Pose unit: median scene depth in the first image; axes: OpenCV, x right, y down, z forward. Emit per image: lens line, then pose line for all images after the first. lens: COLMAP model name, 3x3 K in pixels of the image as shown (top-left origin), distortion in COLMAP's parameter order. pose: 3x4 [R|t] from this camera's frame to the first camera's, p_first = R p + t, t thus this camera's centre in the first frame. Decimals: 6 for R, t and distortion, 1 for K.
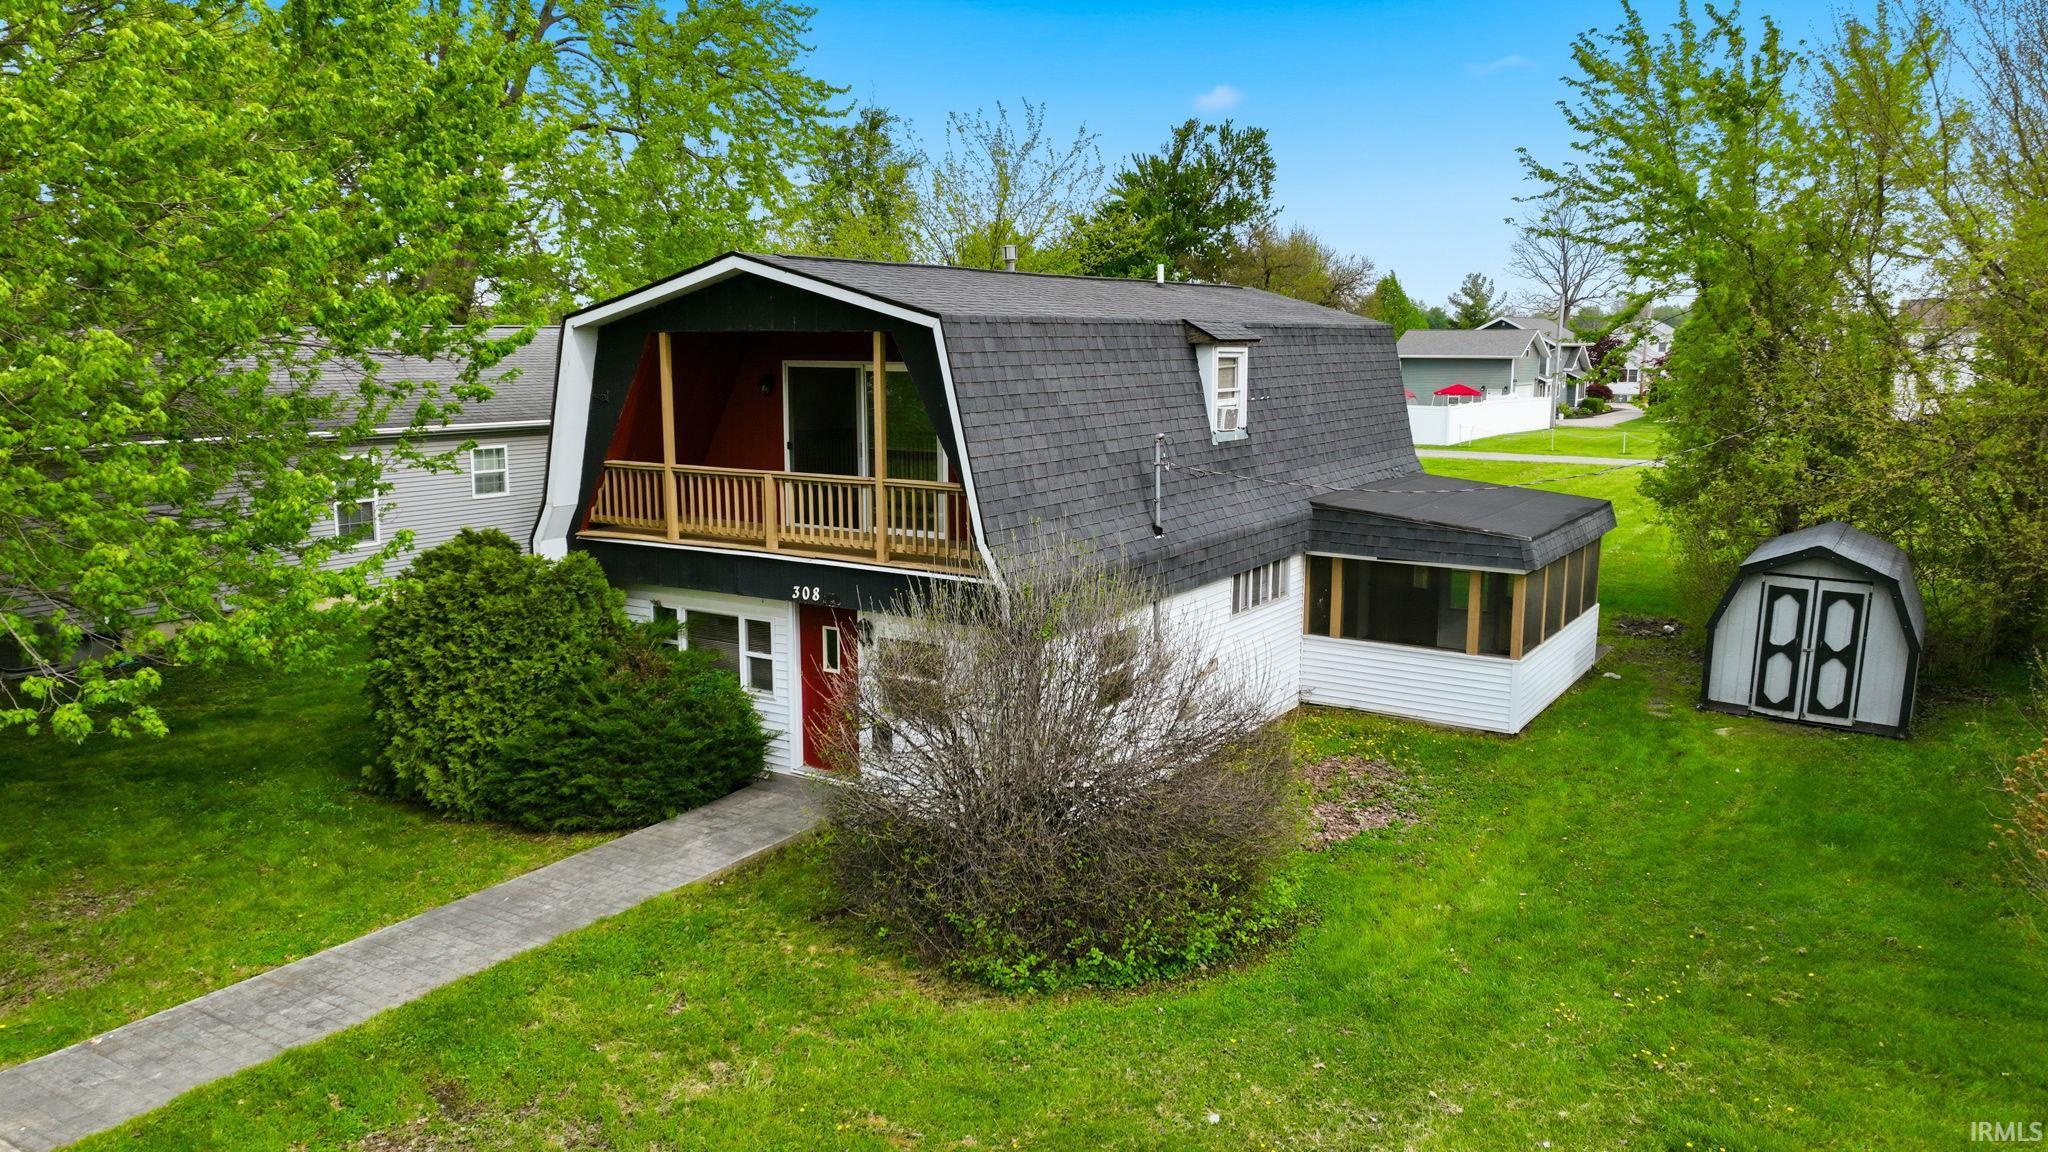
lens RADIAL K [[1438.6, 0, 1024.0], [0, 1438.6, 594.8], [0, 0, 1]] dist [0.003086, 0.007870]
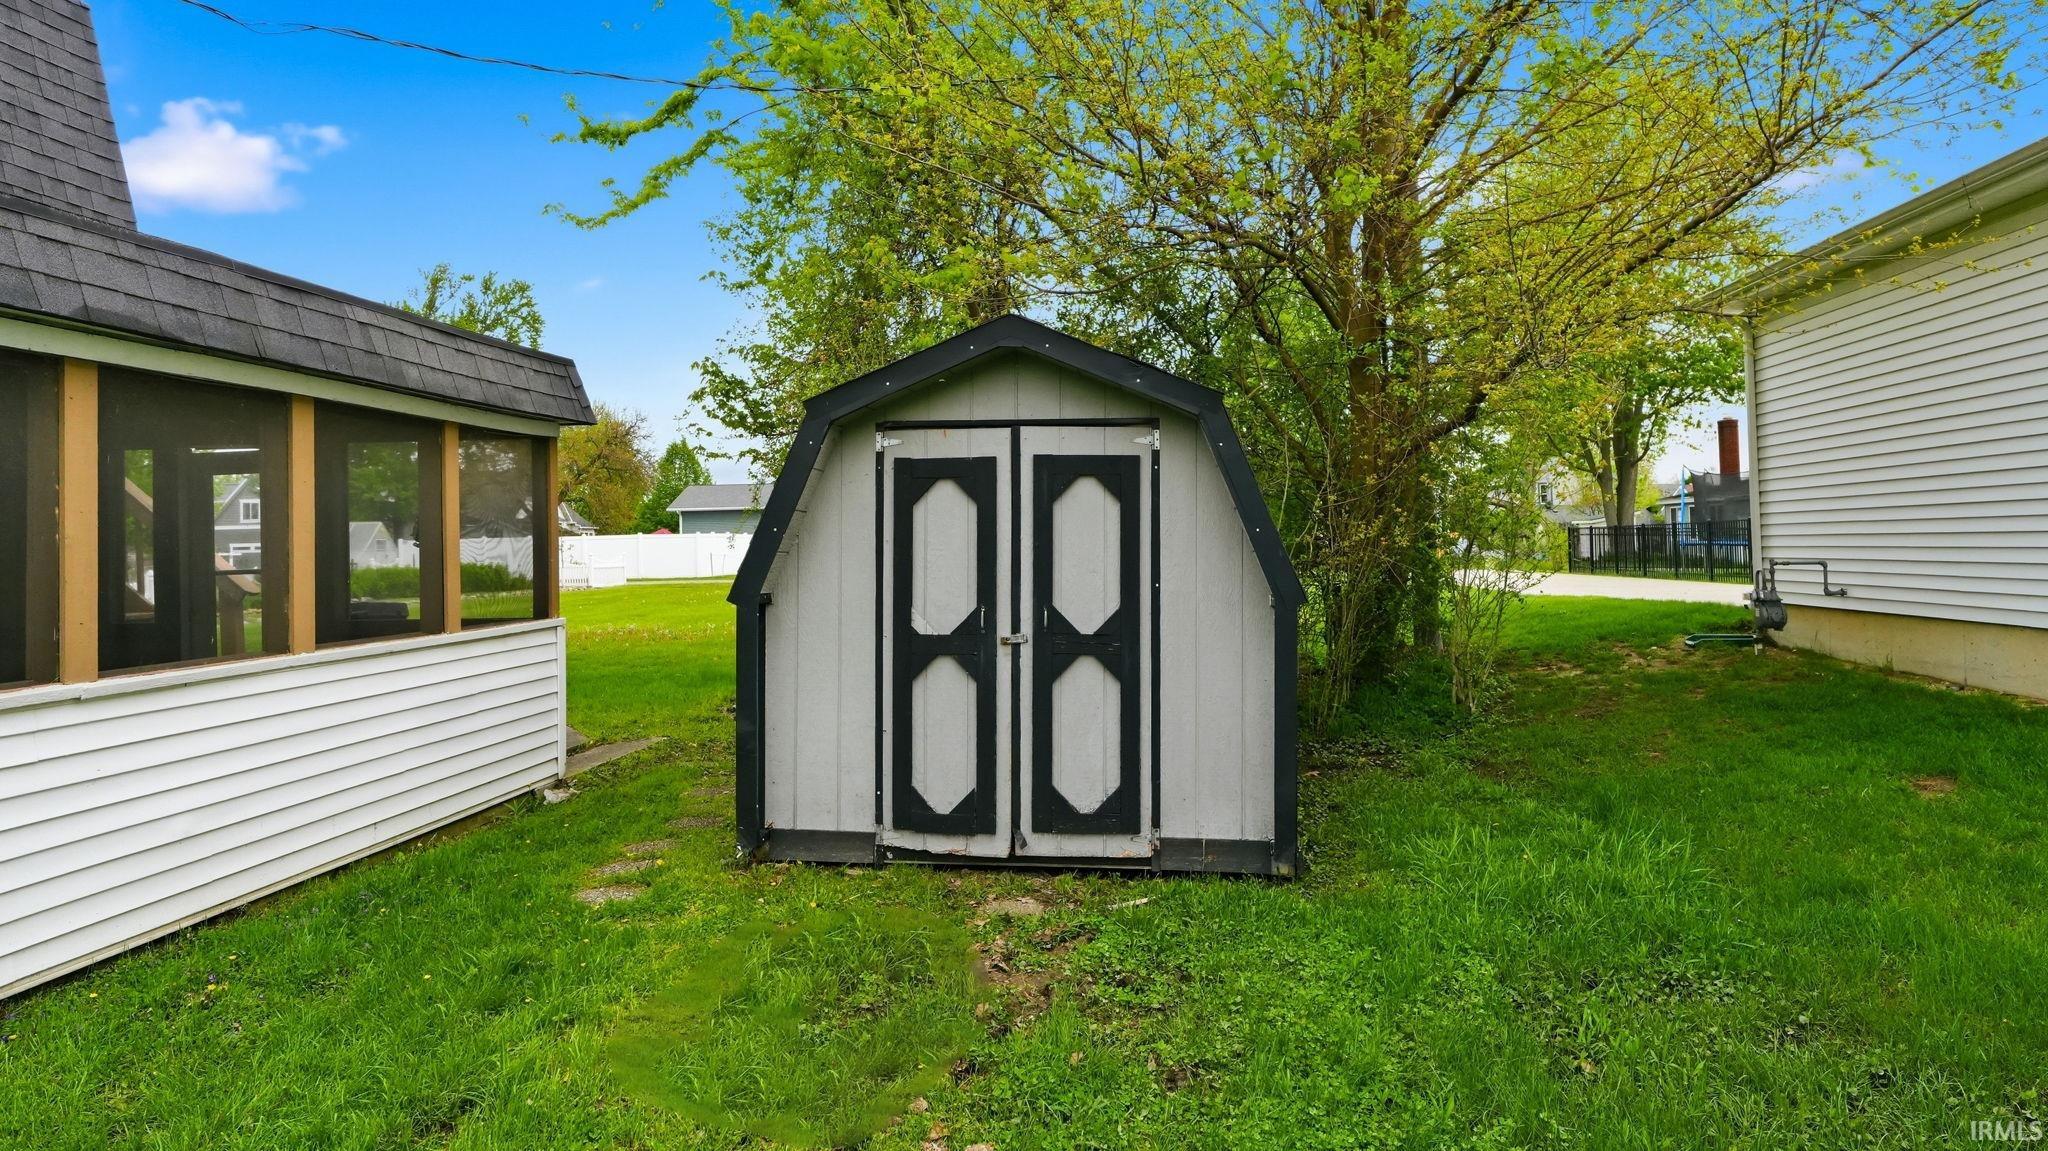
lens RADIAL K [[1291.3, 0, 1026.9], [0, 1291.3, 567.6], [0, 0, 1]] dist [-0.000095, -0.000417]
pose [[0.894112, -0.032046, 0.446695, 0.495590], [0.101713, 0.985902, -0.132860, 0.073856], [-0.436140, 0.164226, 0.884767, 0.876249]]
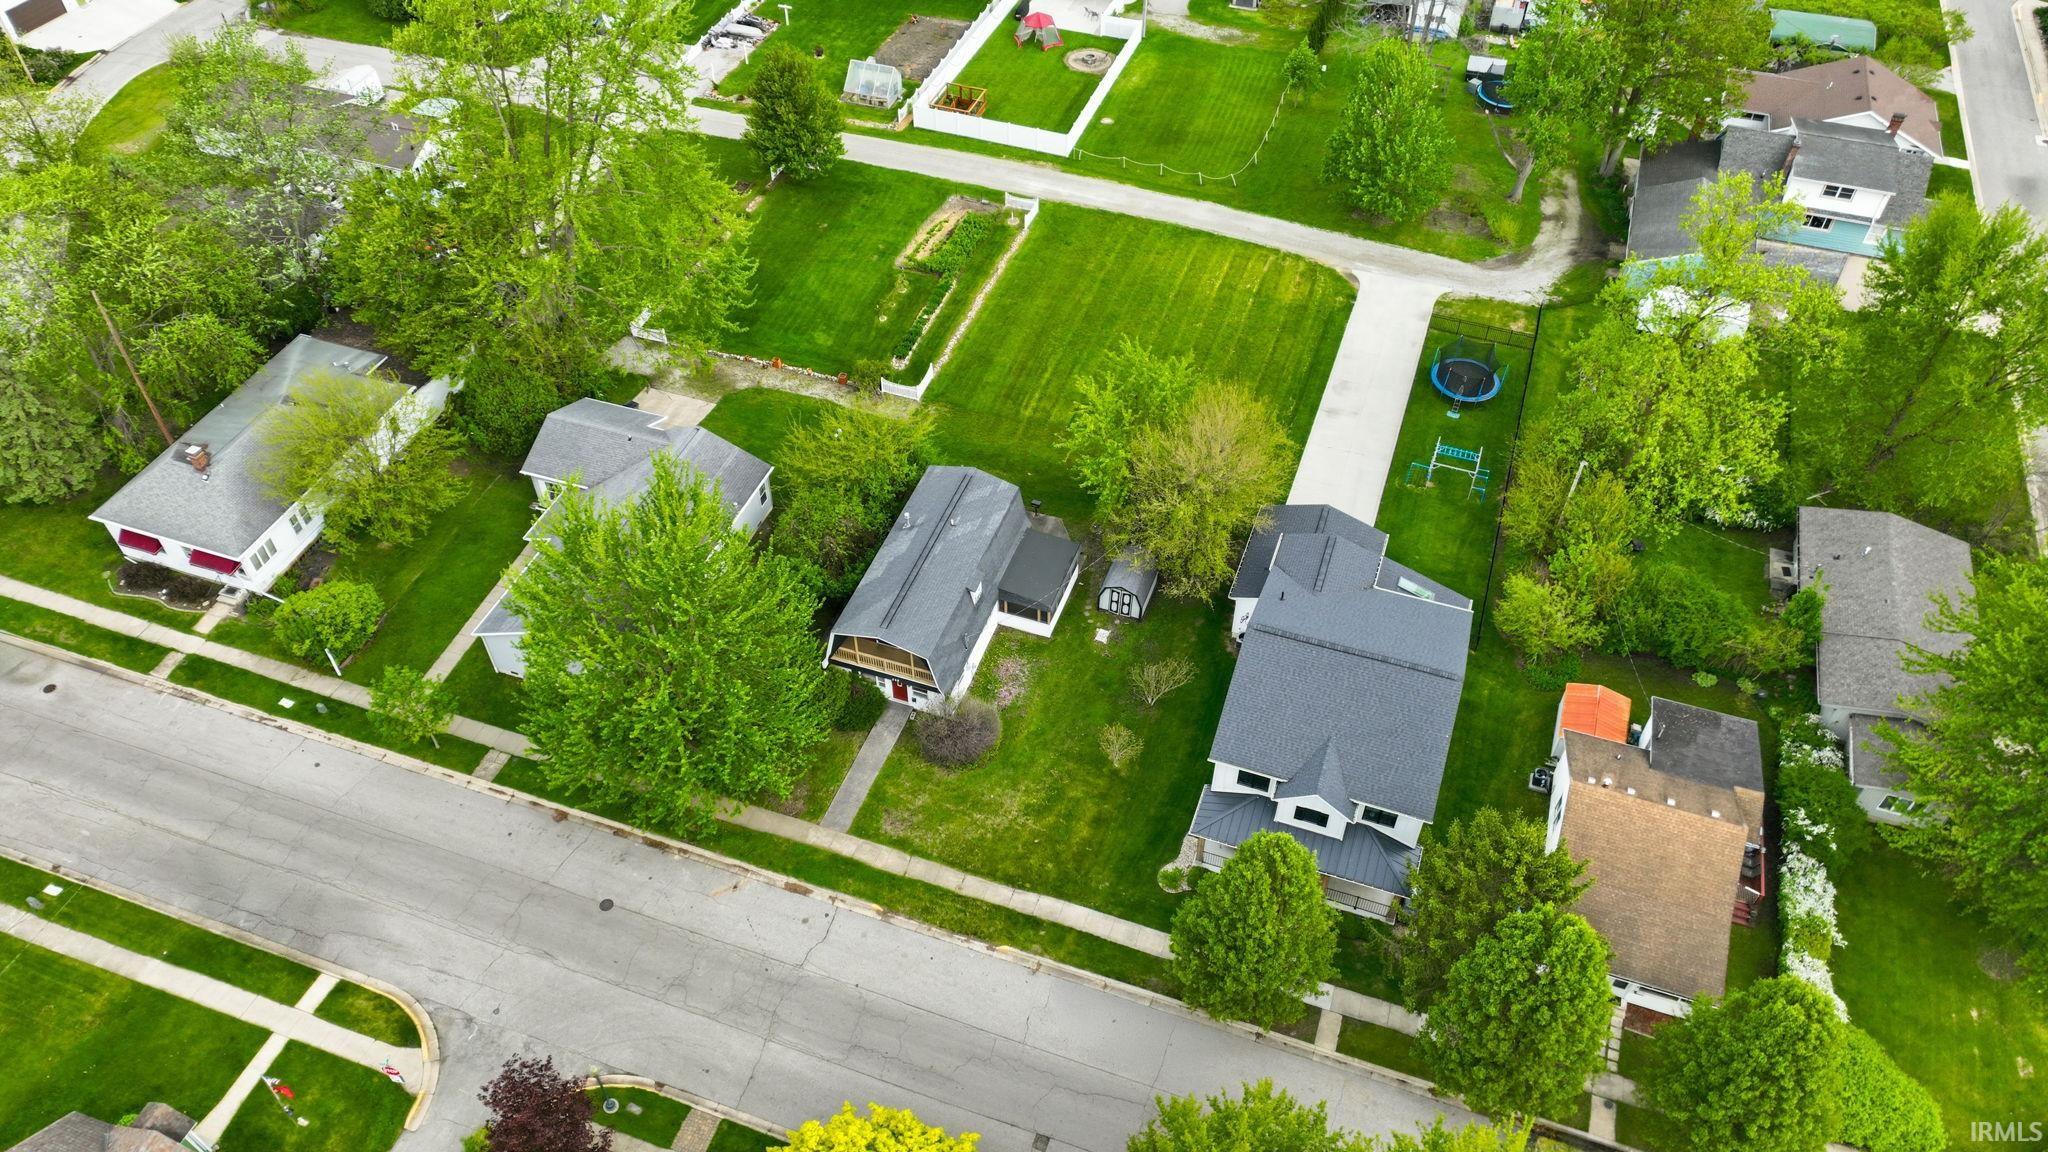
lens RADIAL K [[1438.6, 0, 1015.2], [0, 1438.6, 581.1], [0, 0, 1]] dist [0.003086, 0.007870]
pose [[0.975694, -0.162946, 0.146523, -0.387276], [0.043827, 0.800232, 0.598087, -2.911802], [-0.214708, -0.577128, 0.787923, -2.486047]]
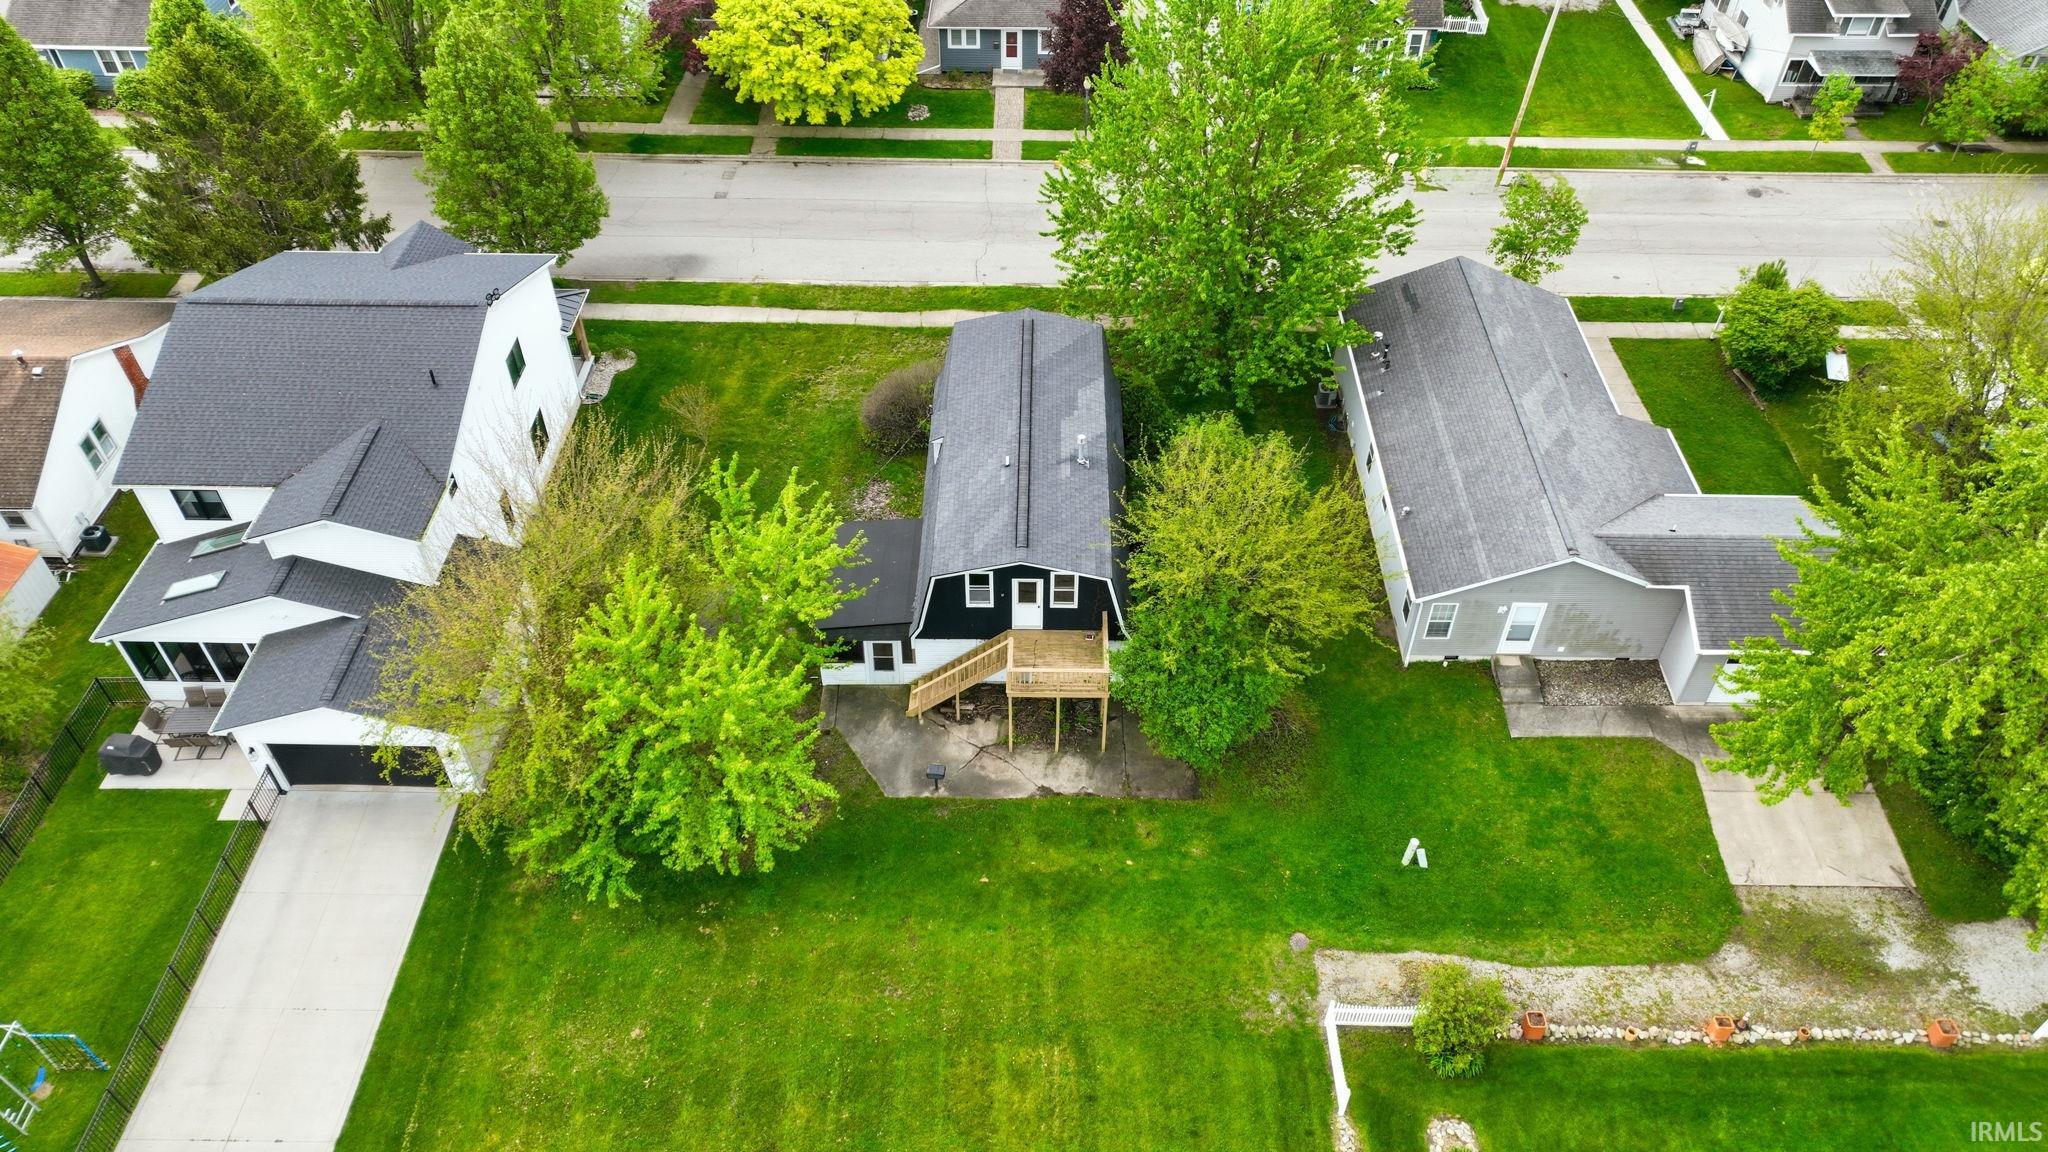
lens RADIAL K [[1438.6, 0, 1024.8], [0, 1438.6, 583.5], [0, 0, 1]] dist [0.003086, 0.007870]
pose [[-0.853190, 0.357583, -0.379738, 1.217295], [-0.096034, 0.607892, 0.788191, -2.306335], [0.512683, 0.708945, -0.484307, 2.828739]]
